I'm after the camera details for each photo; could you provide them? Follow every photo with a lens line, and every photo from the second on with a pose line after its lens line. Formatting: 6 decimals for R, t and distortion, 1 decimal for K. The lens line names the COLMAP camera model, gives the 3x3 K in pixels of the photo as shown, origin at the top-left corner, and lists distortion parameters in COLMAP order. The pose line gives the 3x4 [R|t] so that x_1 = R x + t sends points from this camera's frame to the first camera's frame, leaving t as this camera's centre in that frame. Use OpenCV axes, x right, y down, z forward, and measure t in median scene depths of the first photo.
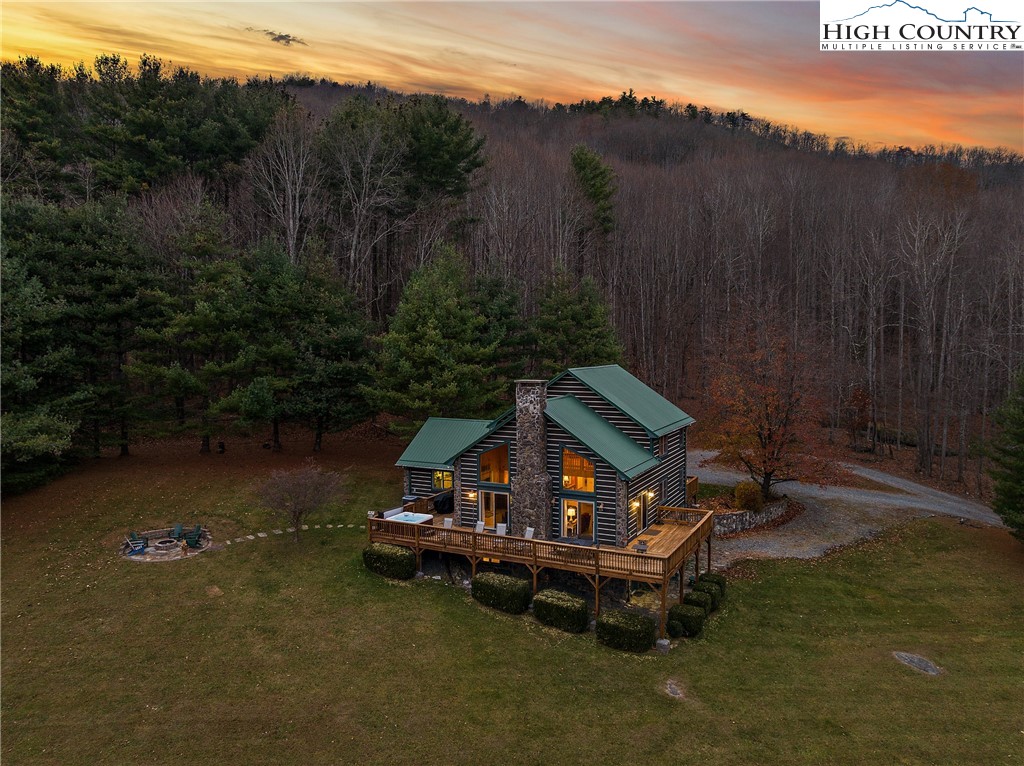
lens RADIAL K [[738.4, 0, 514.3], [0, 738.4, 376.6], [0, 0, 1]] dist [-0.030231, -0.006764]
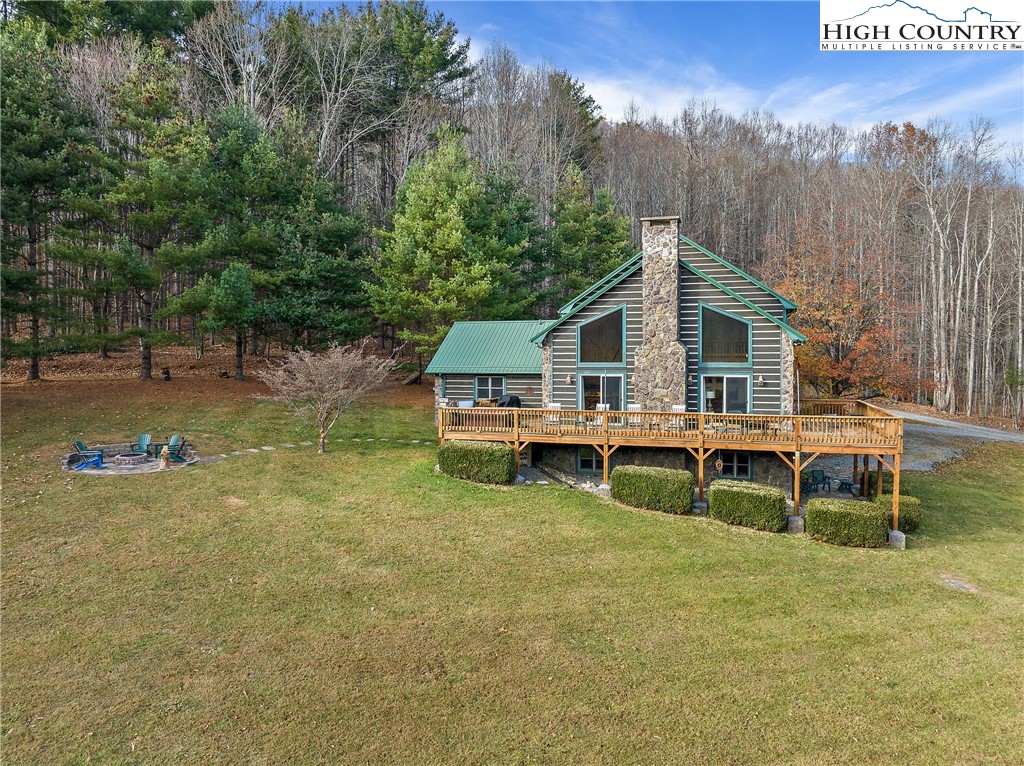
lens RADIAL K [[738.4, 0, 514.3], [0, 738.4, 376.6], [0, 0, 1]] dist [-0.030231, -0.006764]
pose [[0.987150, -0.002740, 0.159773, -0.247580], [0.006545, 0.999707, -0.023290, 0.183594], [-0.159662, 0.024036, 0.986879, 0.281767]]
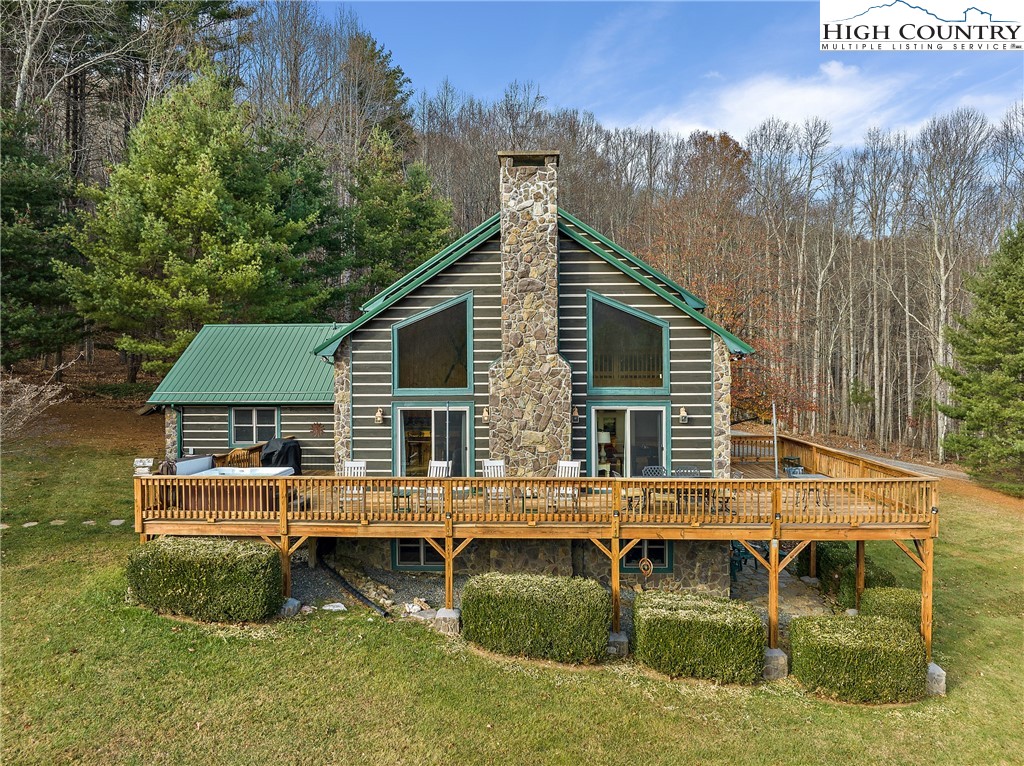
lens RADIAL K [[738.4, 0, 514.3], [0, 738.4, 376.6], [0, 0, 1]] dist [-0.030231, -0.006764]
pose [[0.911221, -0.004096, 0.411897, -0.180090], [0.021816, 0.999027, -0.038327, 0.163016], [-0.411339, 0.043910, 0.910424, 0.582696]]
